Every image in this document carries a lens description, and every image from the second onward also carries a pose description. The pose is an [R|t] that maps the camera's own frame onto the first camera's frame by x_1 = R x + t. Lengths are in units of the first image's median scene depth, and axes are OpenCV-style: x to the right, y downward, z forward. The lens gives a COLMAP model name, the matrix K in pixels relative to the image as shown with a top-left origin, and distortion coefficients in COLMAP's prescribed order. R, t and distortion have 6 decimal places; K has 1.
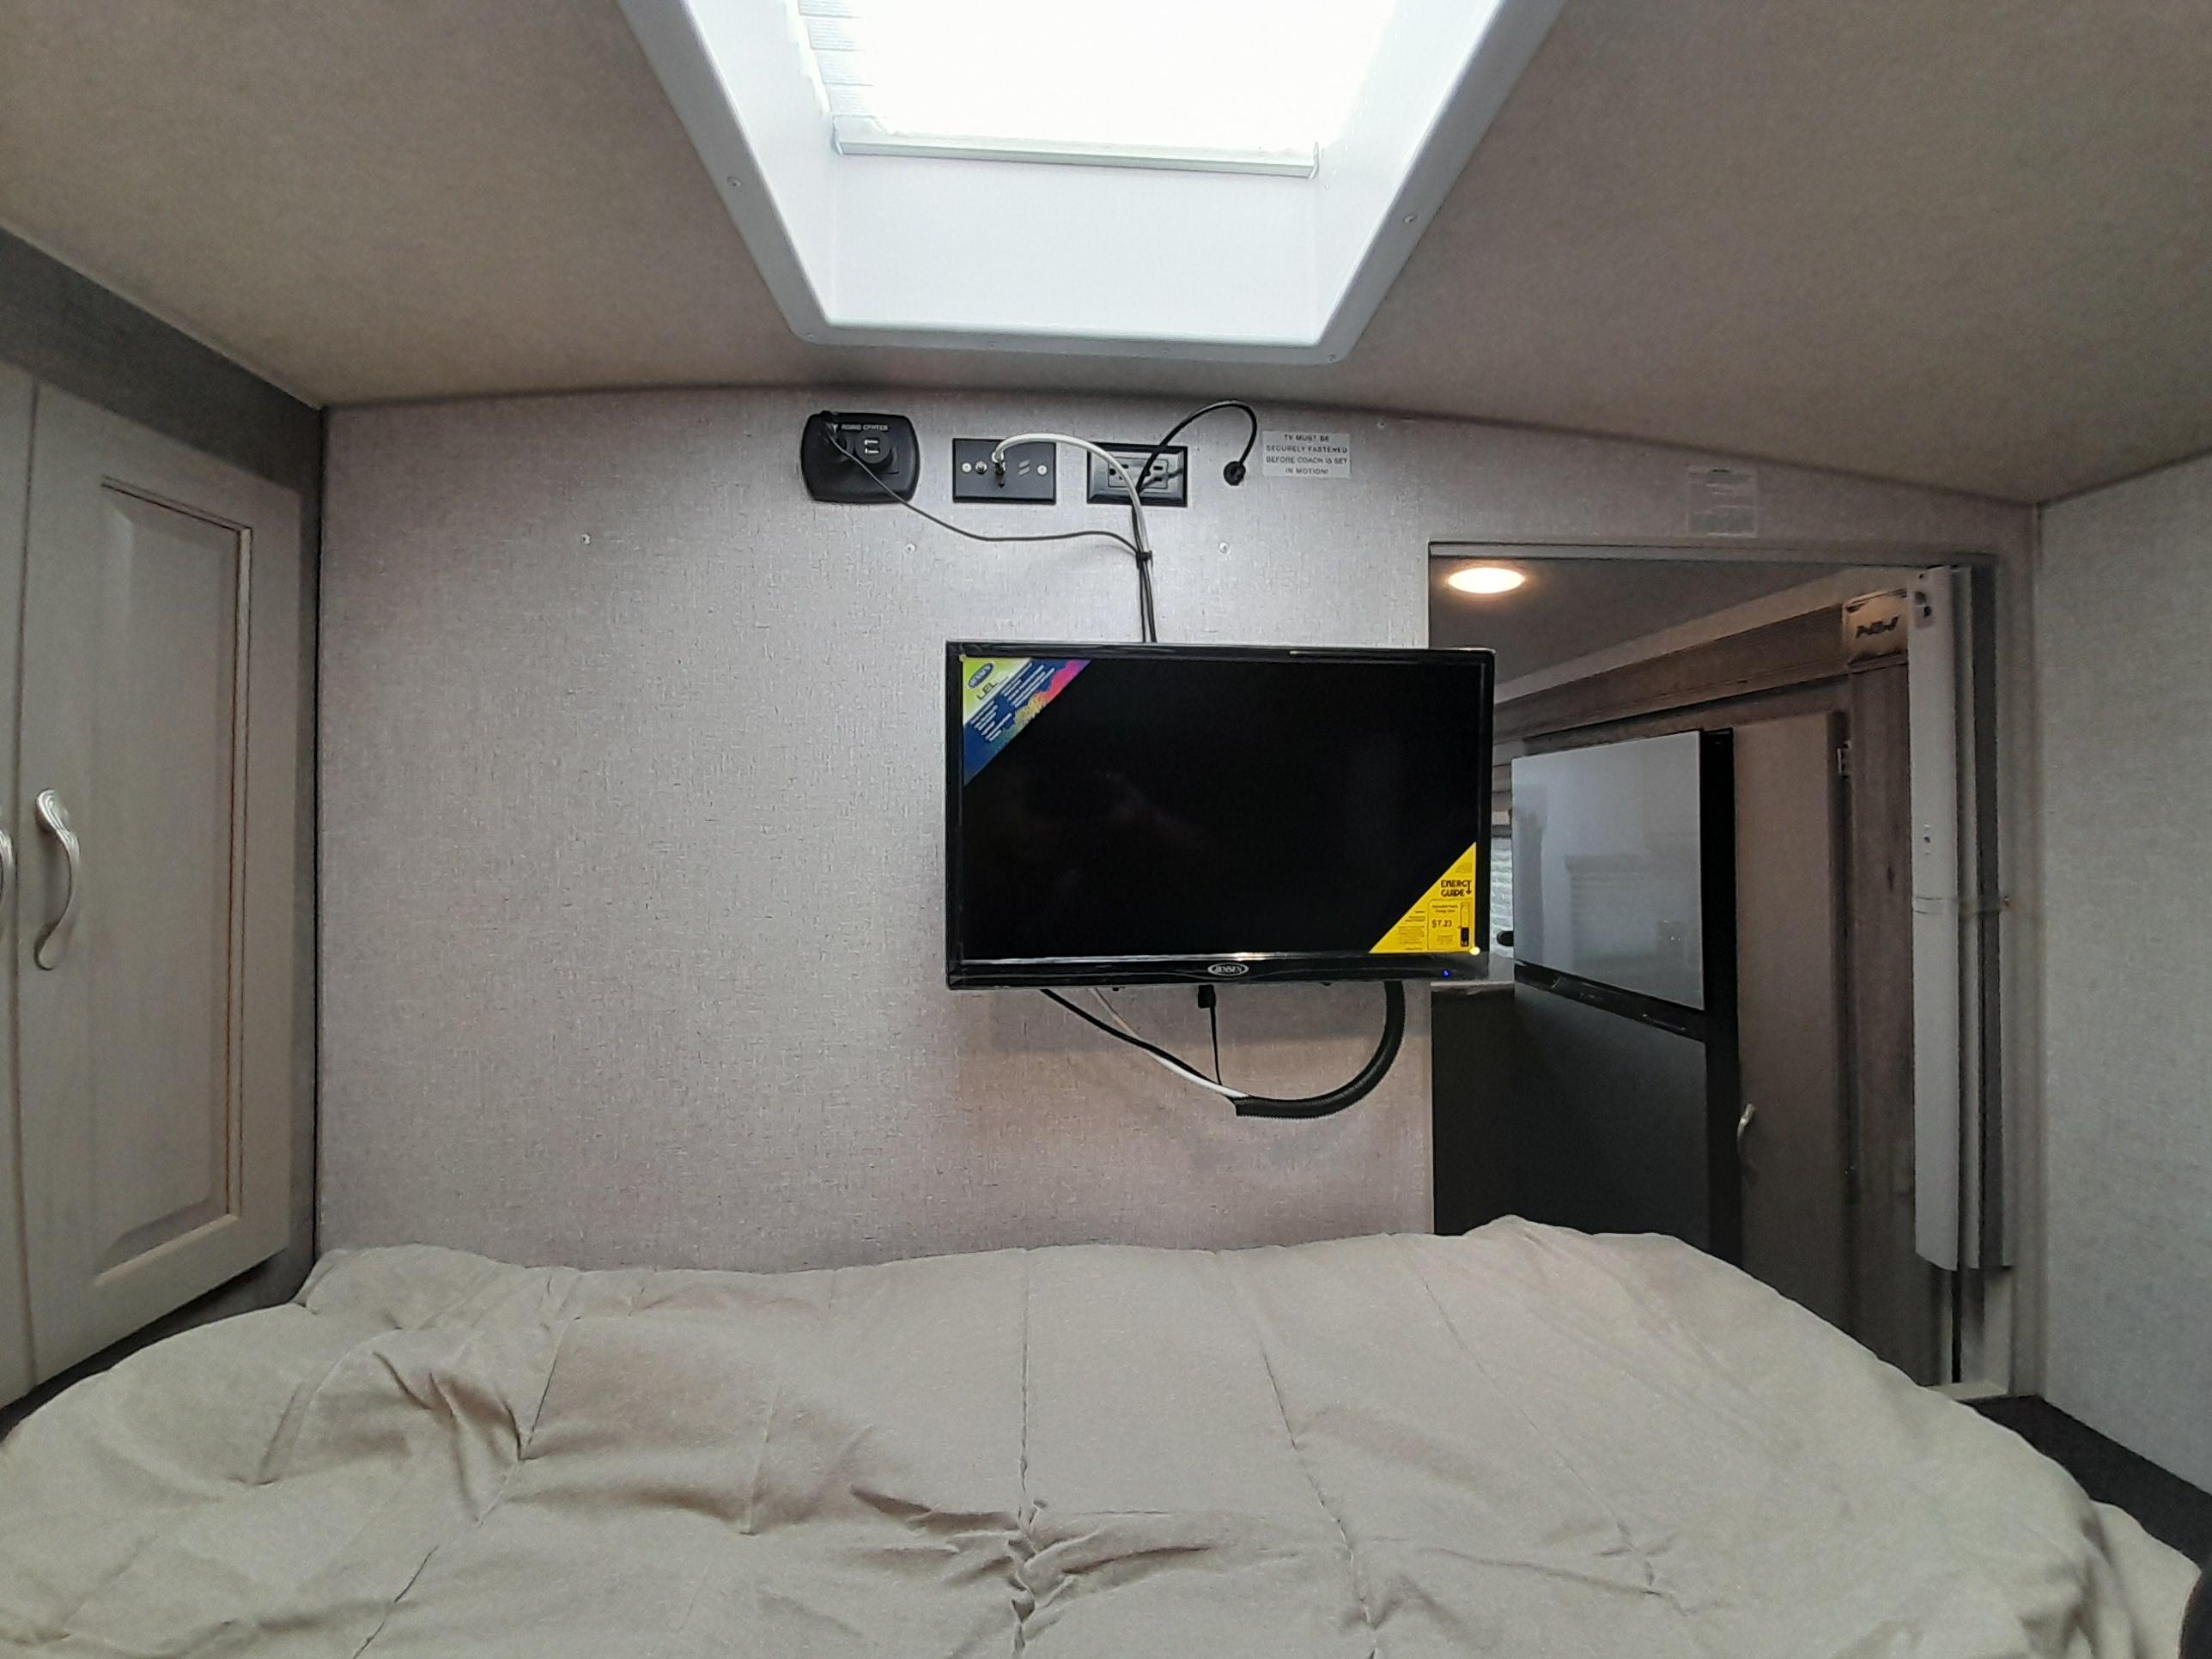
lens RADIAL K [[870.2, 0, 1120.8], [0, 870.2, 805.9], [0, 0, 1]] dist [0.027066, -0.016816]
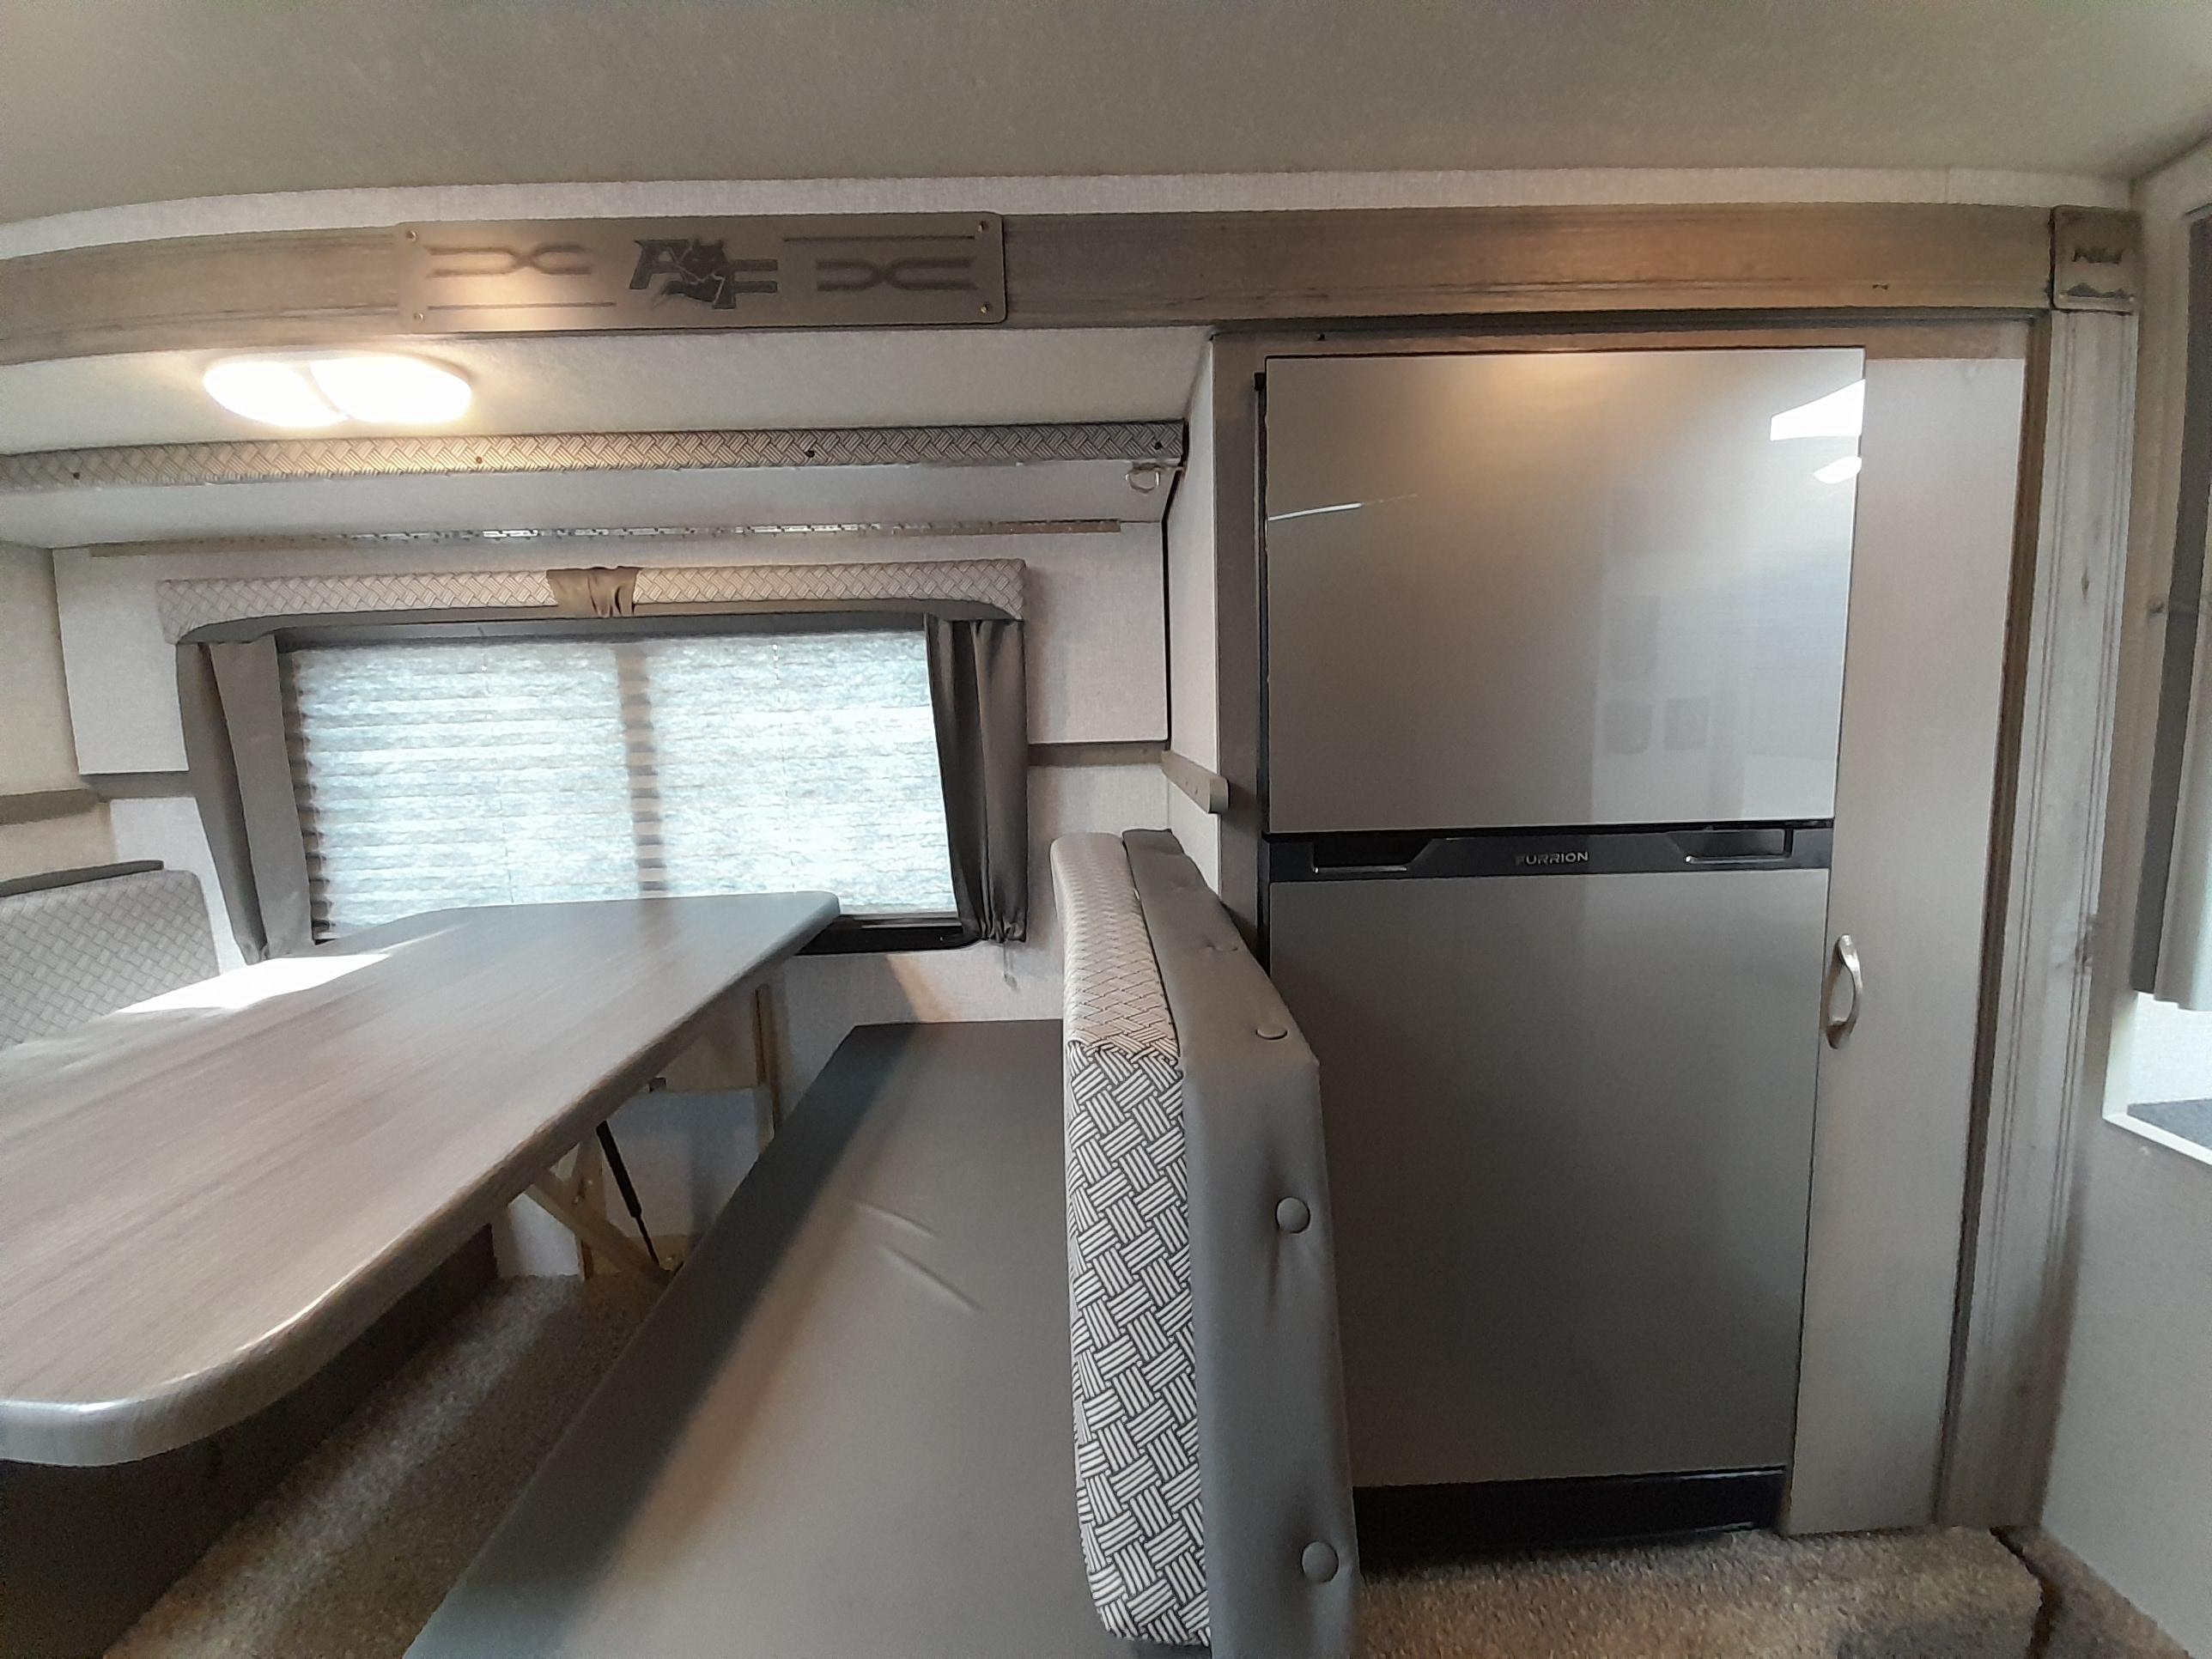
lens RADIAL K [[873.8, 0, 1110.9], [0, 873.8, 801.8], [0, 0, 1]] dist [0.025691, -0.018438]
pose [[0.045004, -0.116685, 0.992149, 0.013984], [0.002236, 0.993164, 0.116703, 0.117910], [-0.998984, -0.003033, 0.044957, 1.203770]]
